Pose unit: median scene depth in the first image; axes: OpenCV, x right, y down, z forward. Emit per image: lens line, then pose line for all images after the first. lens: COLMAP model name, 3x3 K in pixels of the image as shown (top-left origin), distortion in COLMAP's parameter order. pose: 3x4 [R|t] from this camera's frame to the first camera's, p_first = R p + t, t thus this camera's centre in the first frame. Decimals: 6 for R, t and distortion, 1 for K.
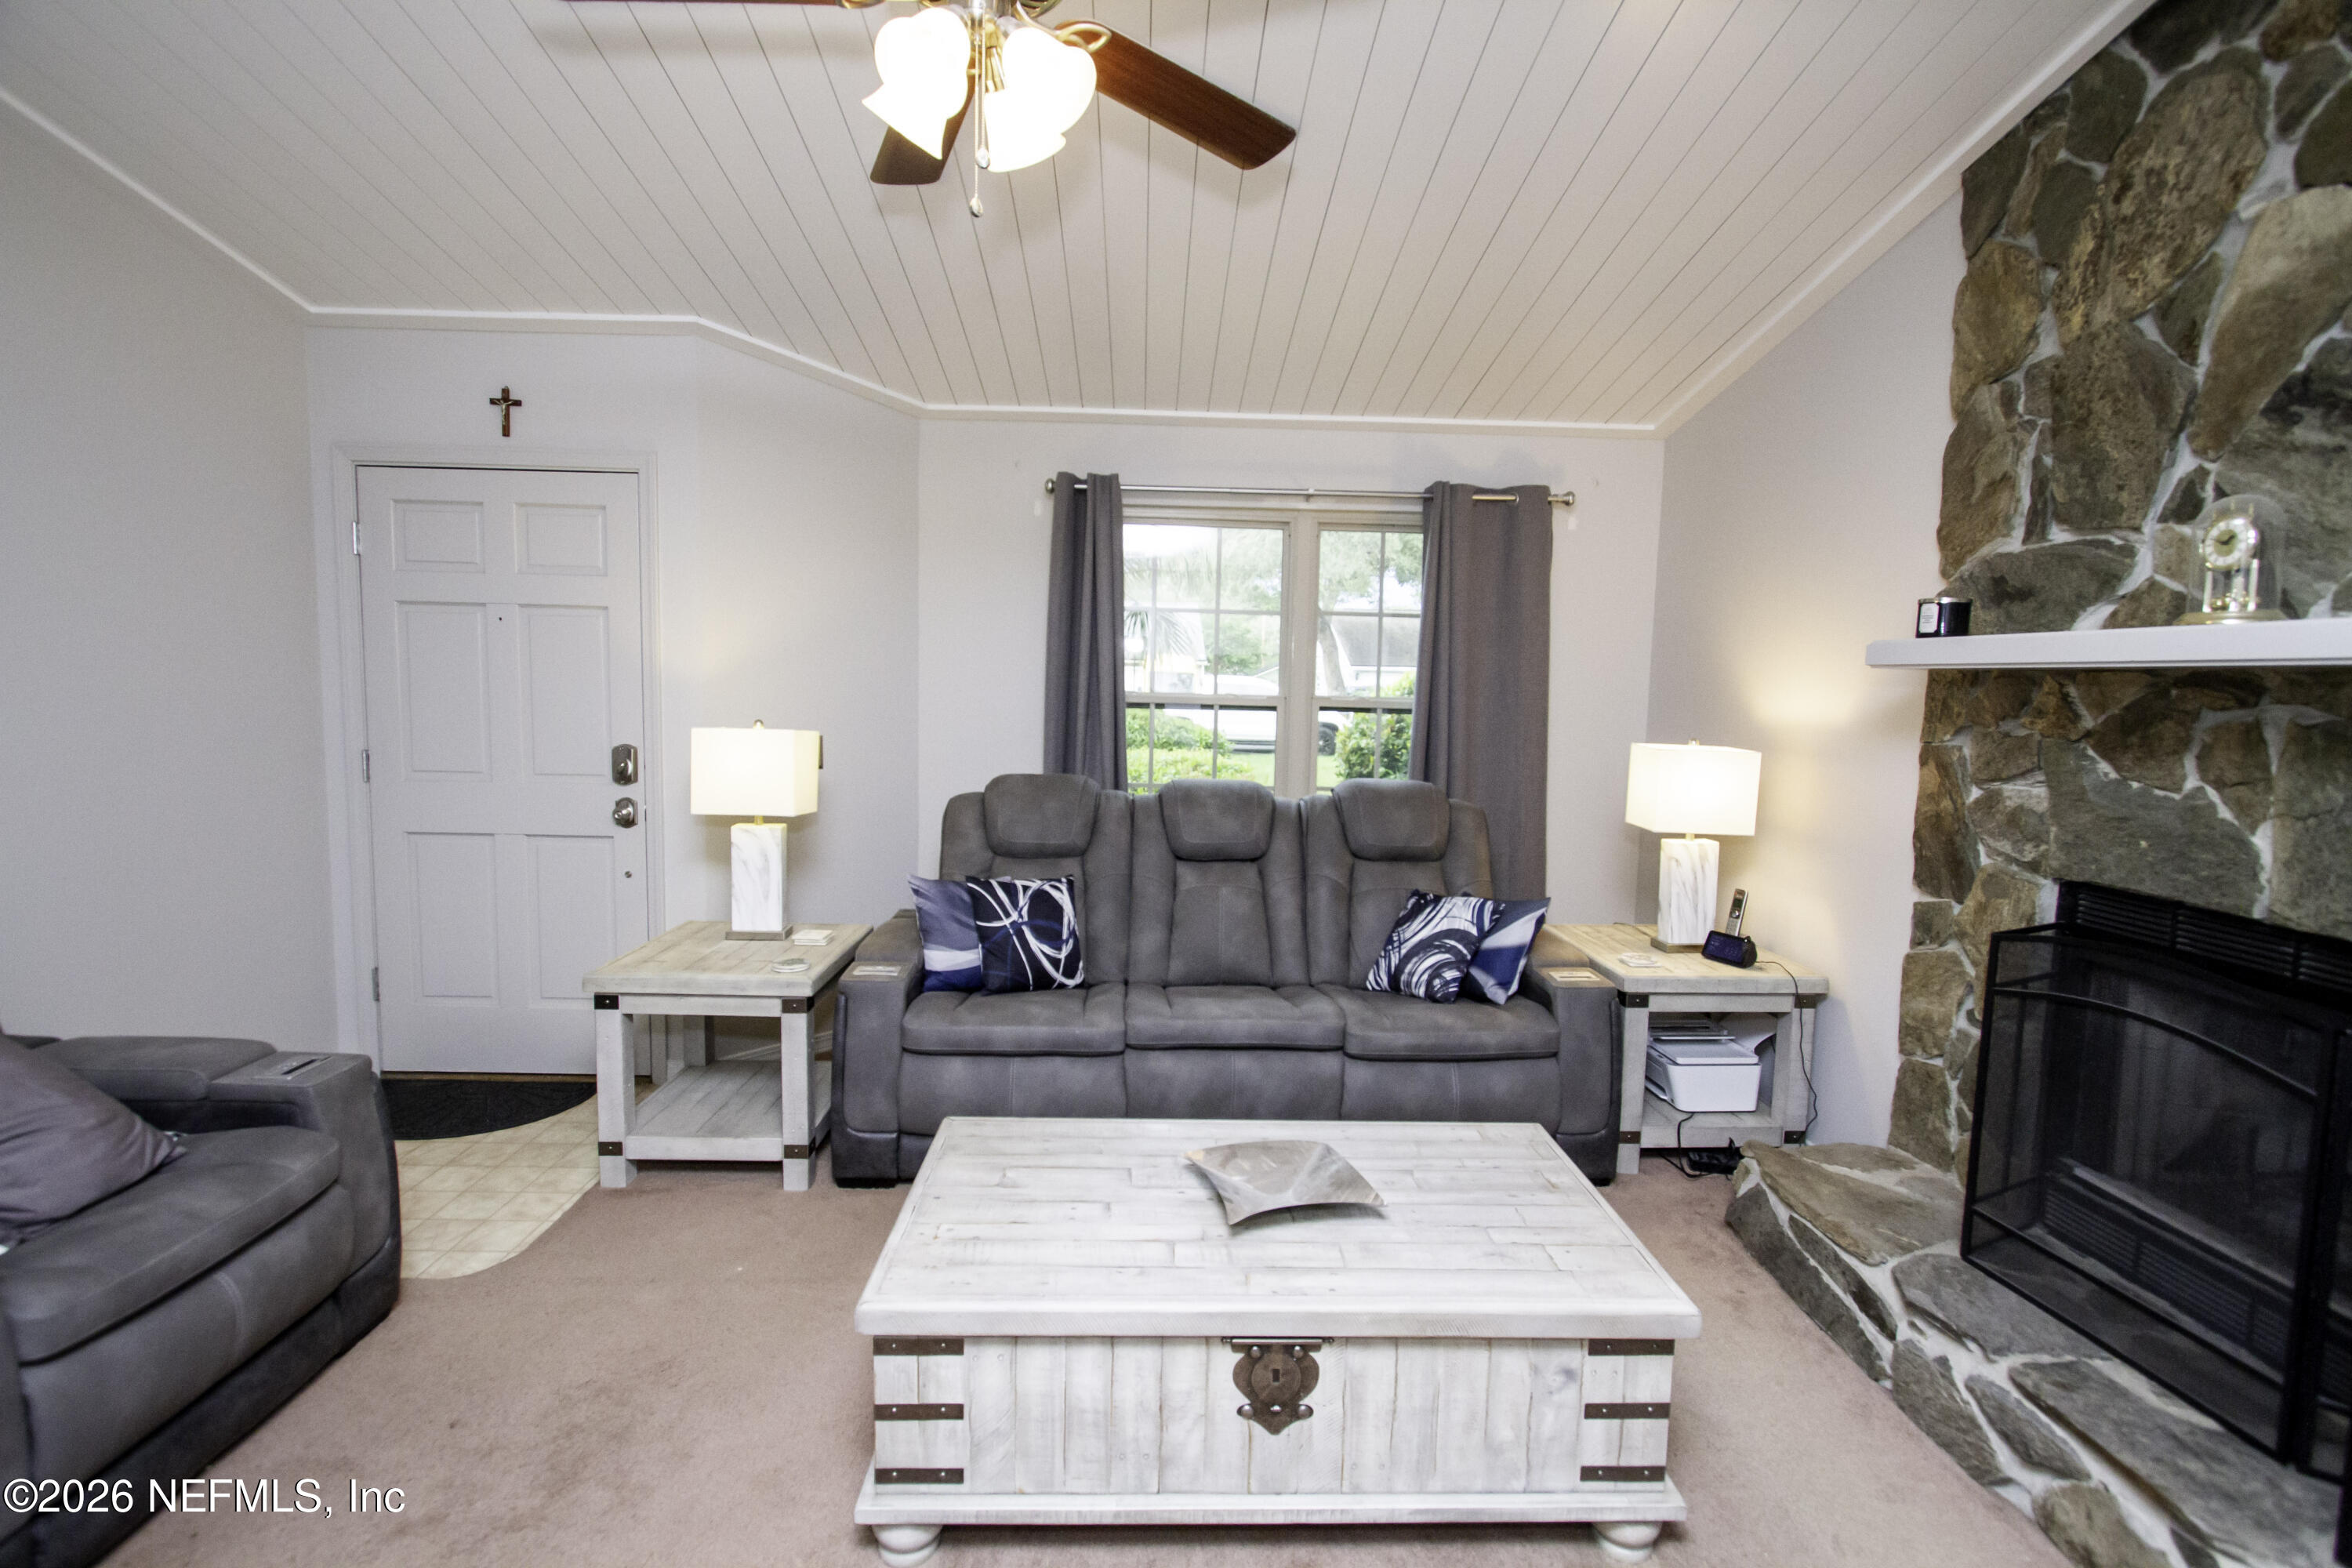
lens RADIAL K [[1094.3, 0, 1169.9], [0, 1094.3, 777.0], [0, 0, 1]] dist [-0.010347, 0.001761]
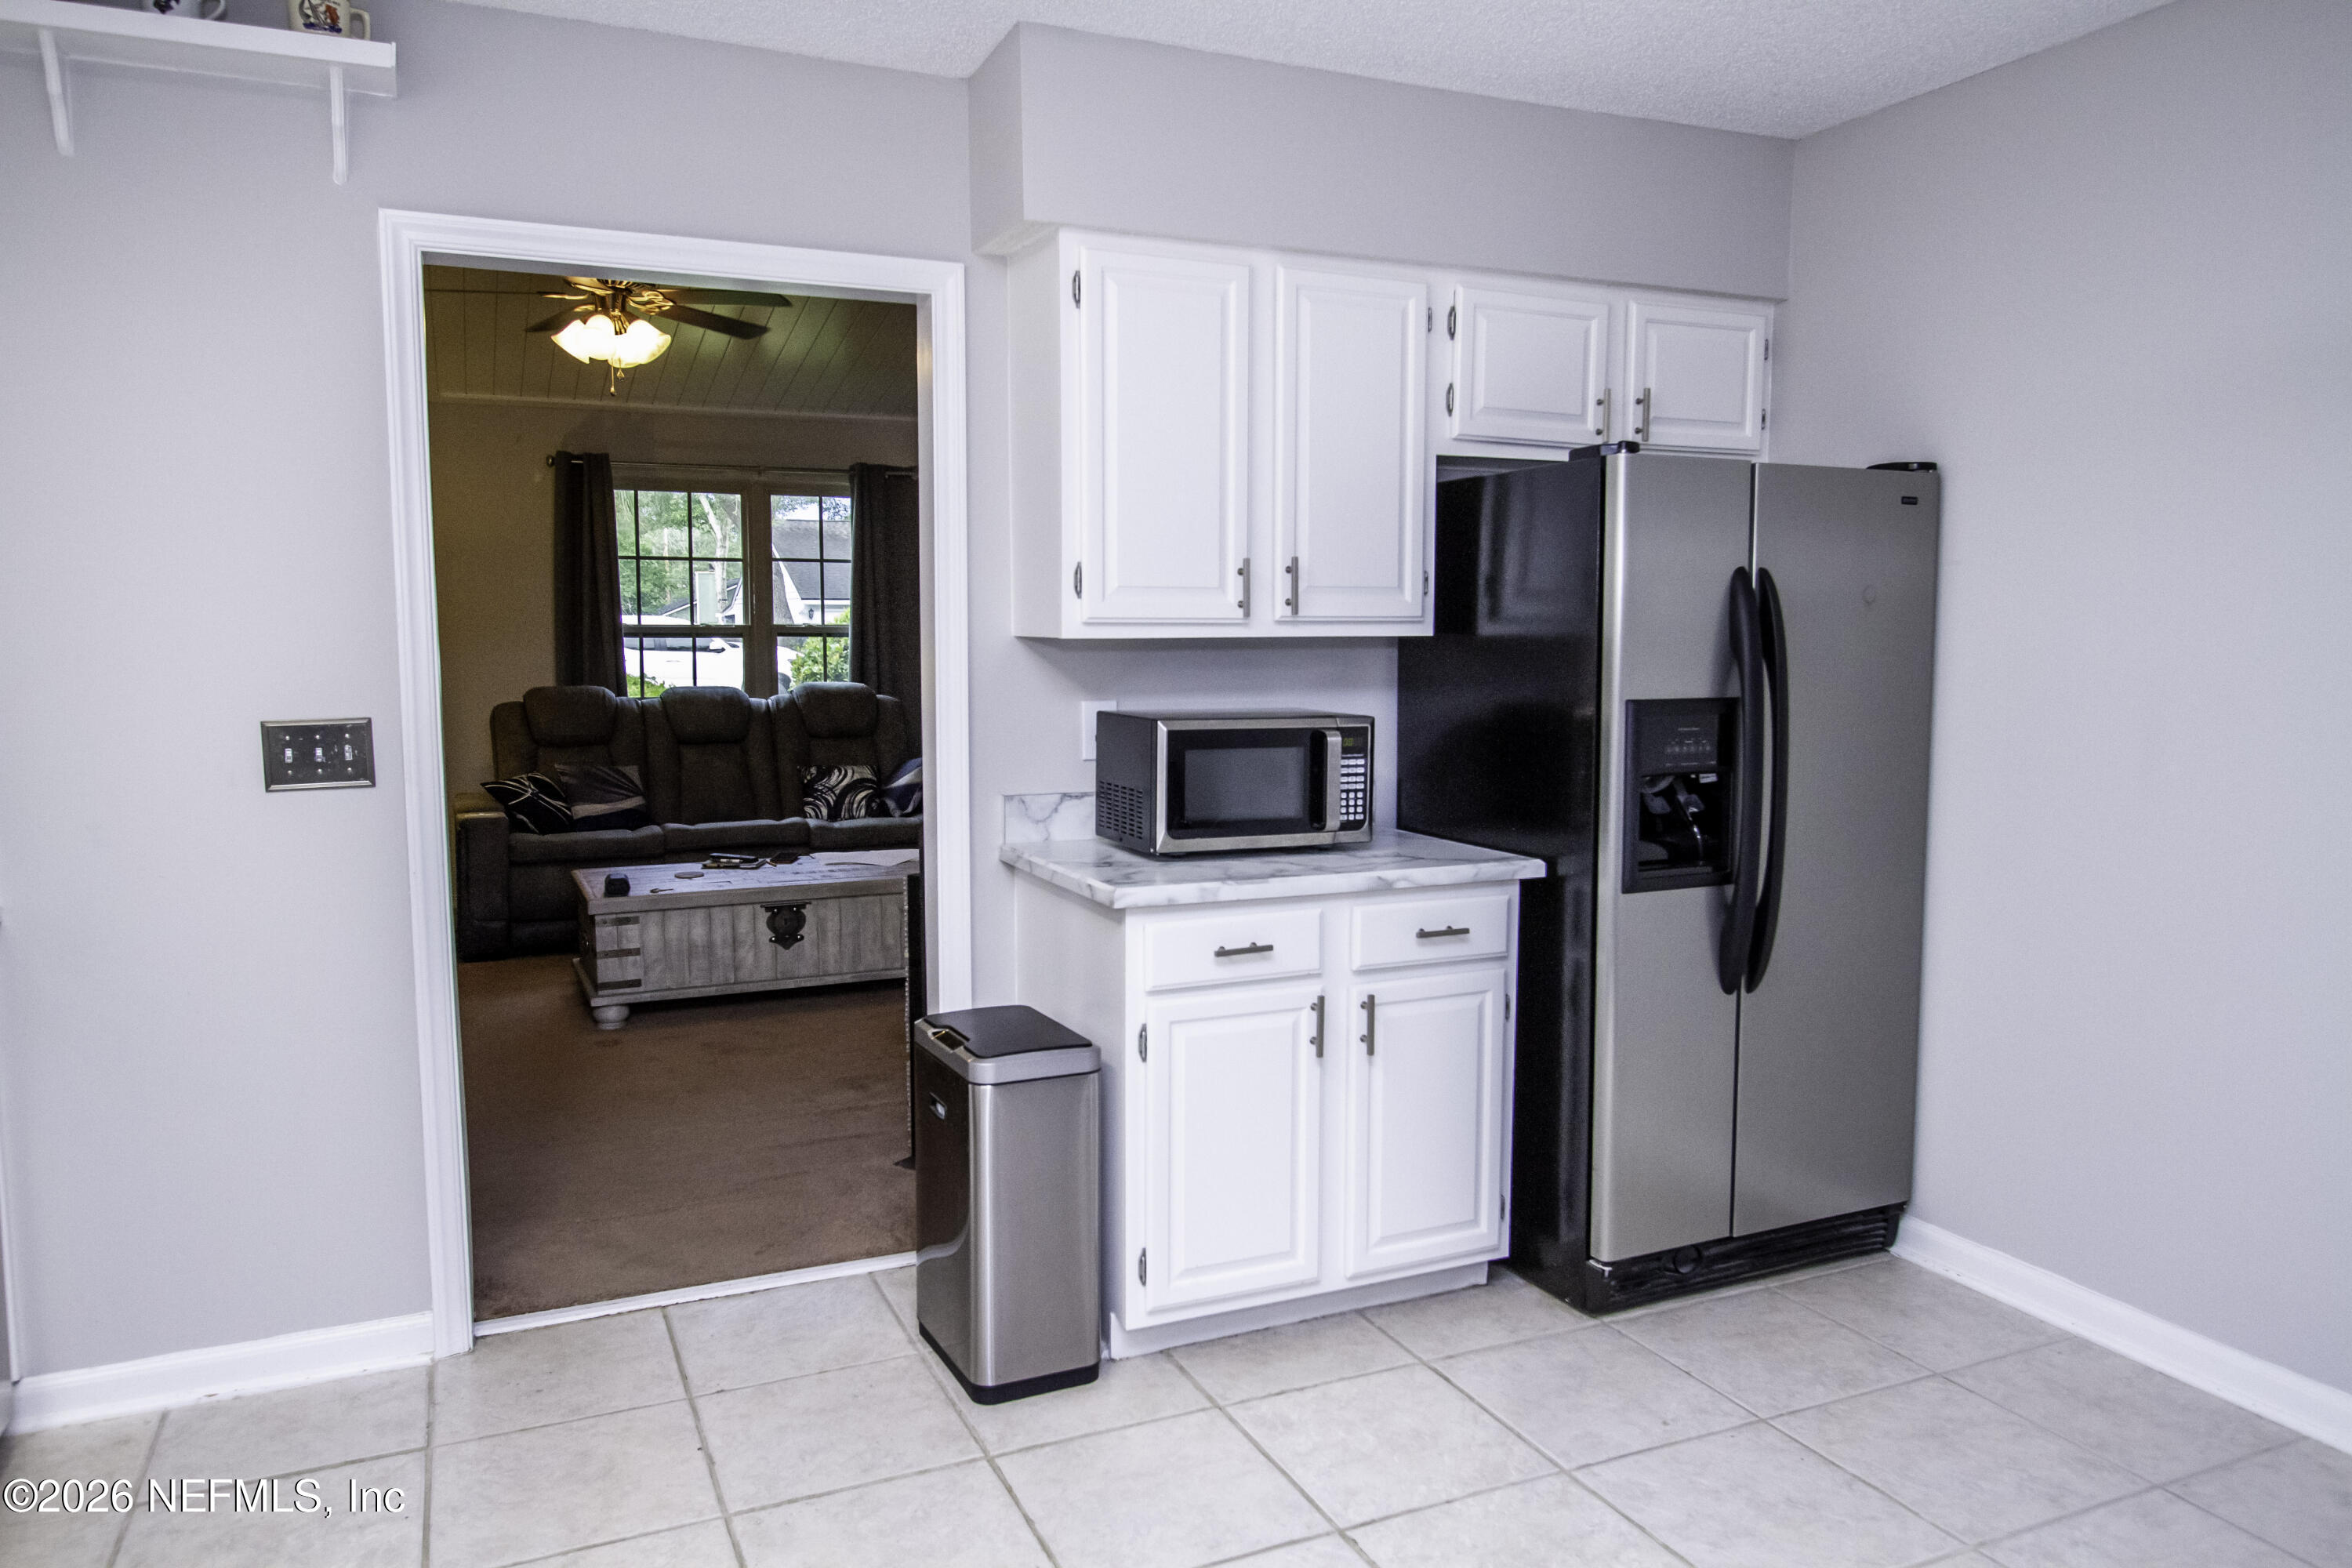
lens RADIAL K [[1583.7, 0, 1175.6], [0, 1583.7, 774.8], [0, 0, 1]] dist [-0.012145, -0.002329]
pose [[0.921942, -0.056578, 0.383174, -0.268770], [0.051979, 0.998398, 0.022354, 0.150842], [-0.383825, -0.000692, 0.923406, -1.574319]]
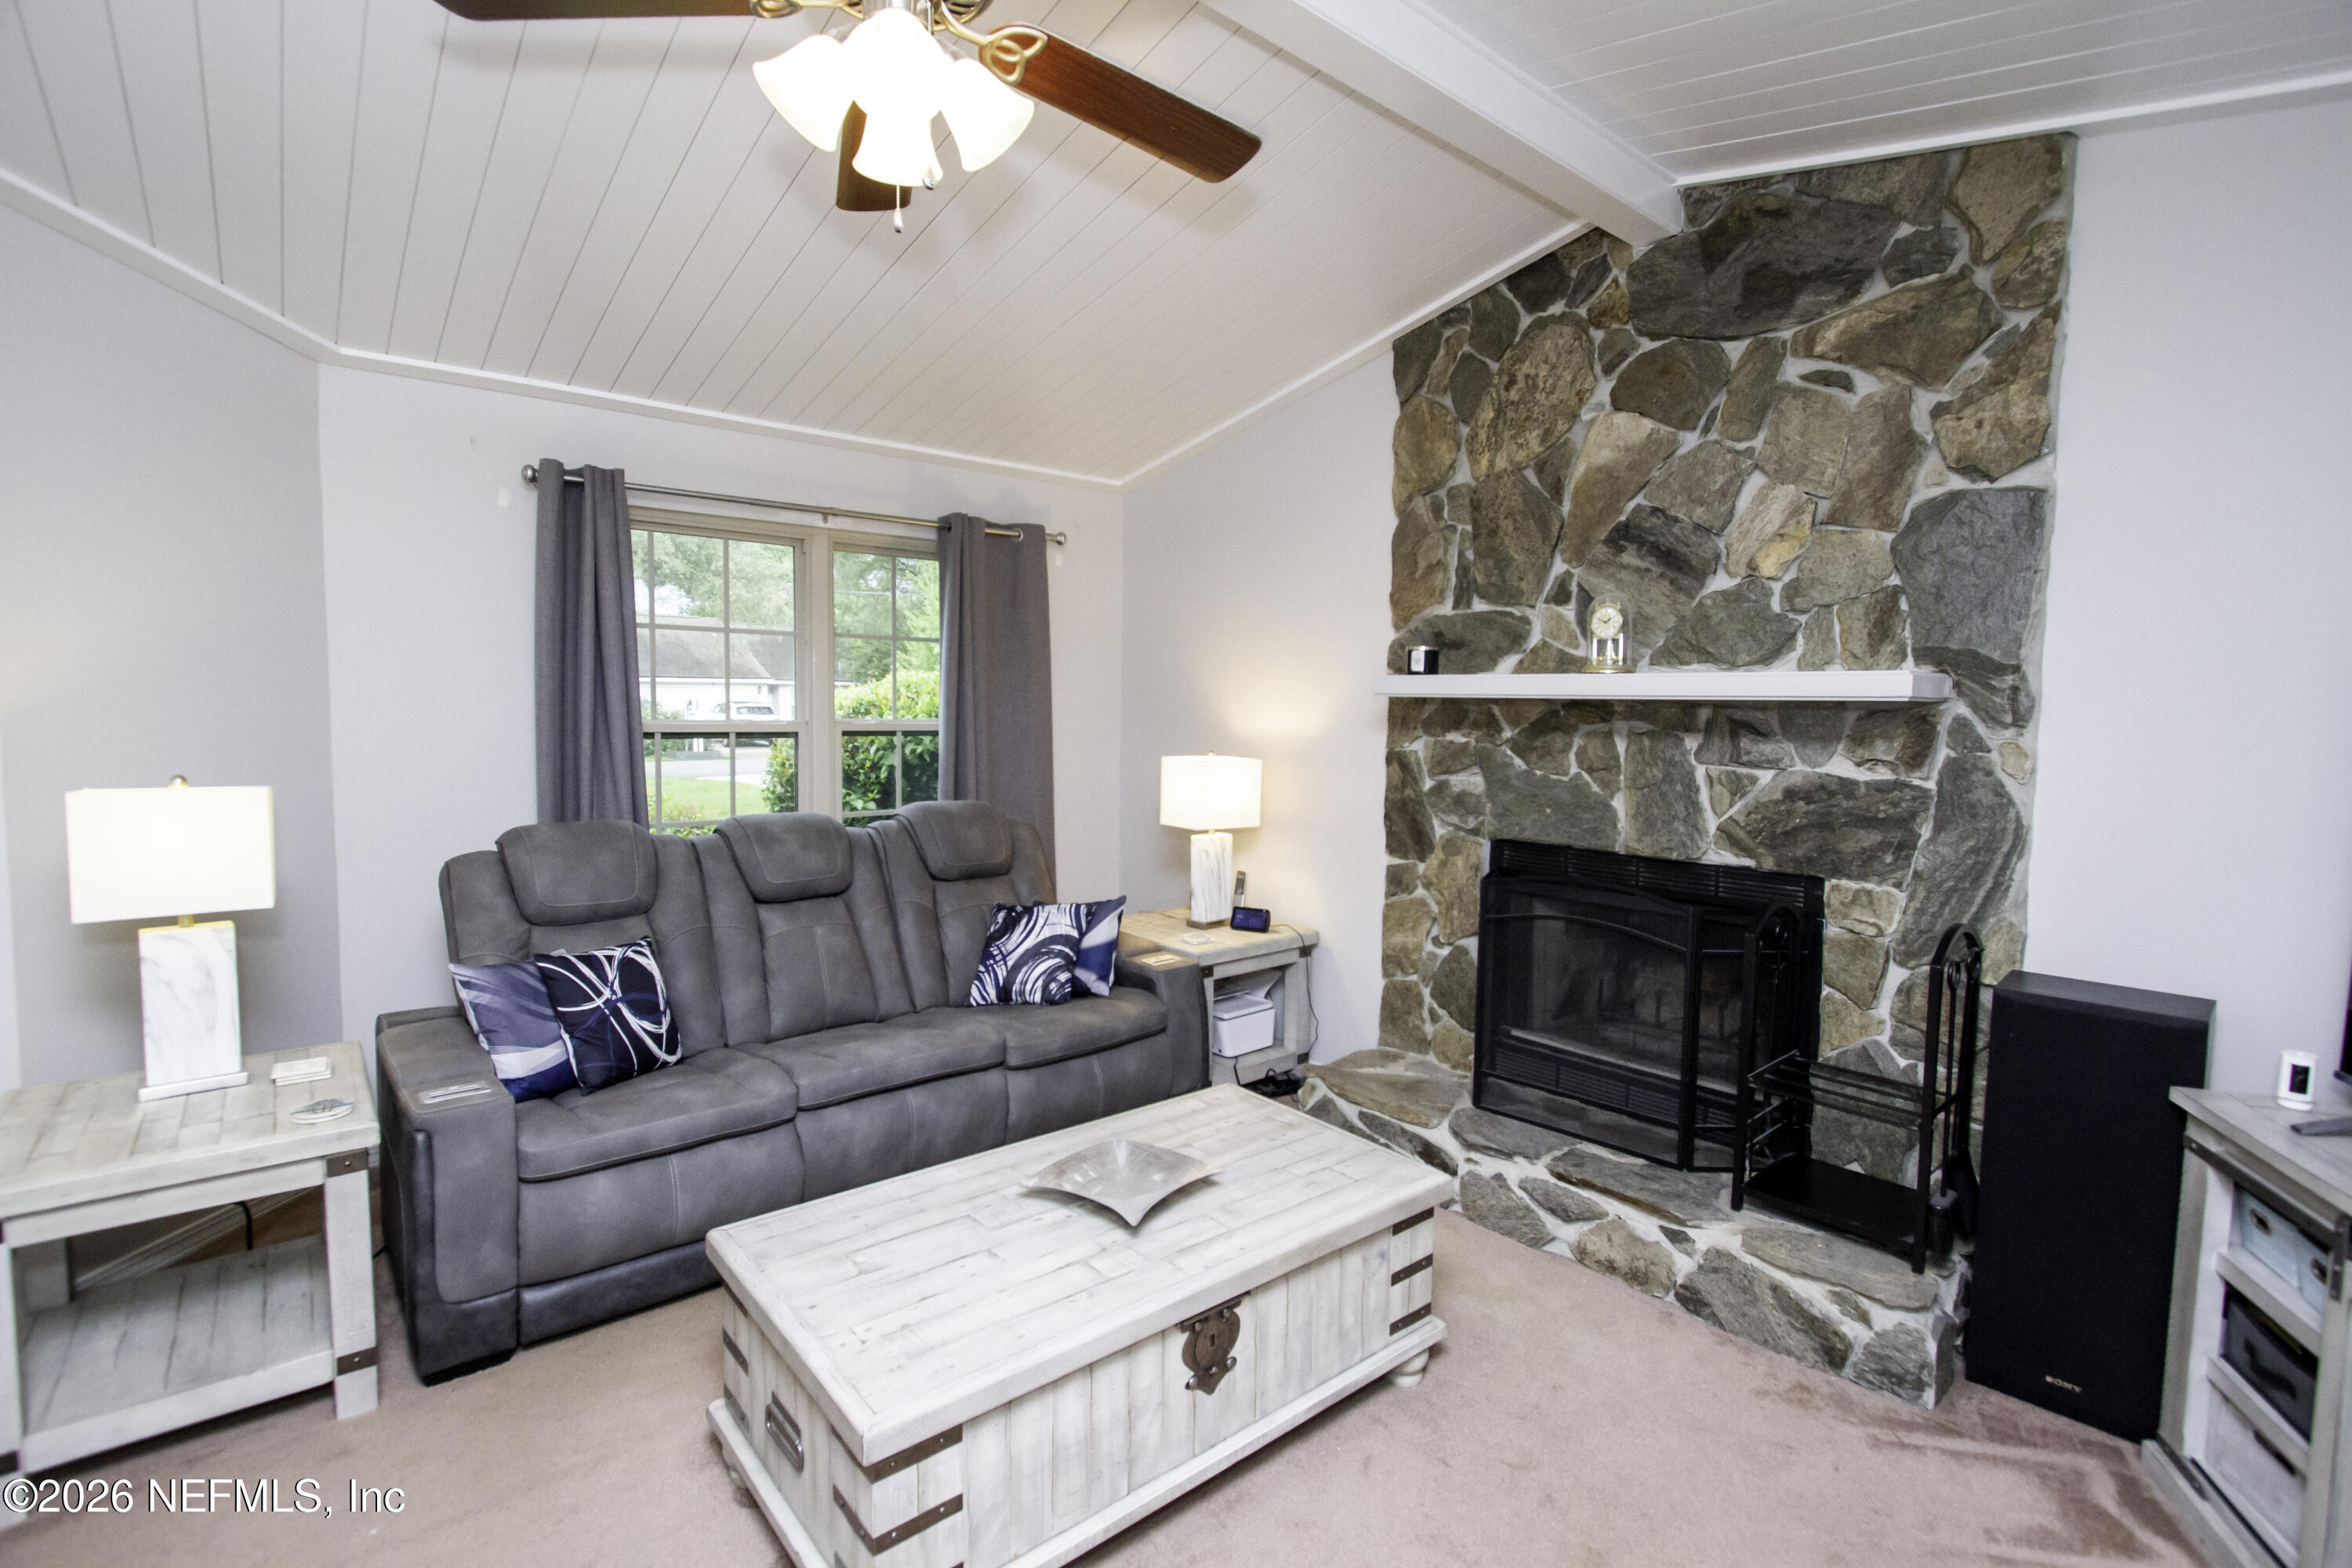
lens RADIAL K [[1094.3, 0, 1185.1], [0, 1094.3, 776.7], [0, 0, 1]] dist [-0.010347, 0.001761]
pose [[0.781815, -0.052921, 0.621261, -0.405888], [0.057975, 0.998245, 0.012076, -0.030565], [-0.620809, 0.026577, 0.783511, 0.085462]]
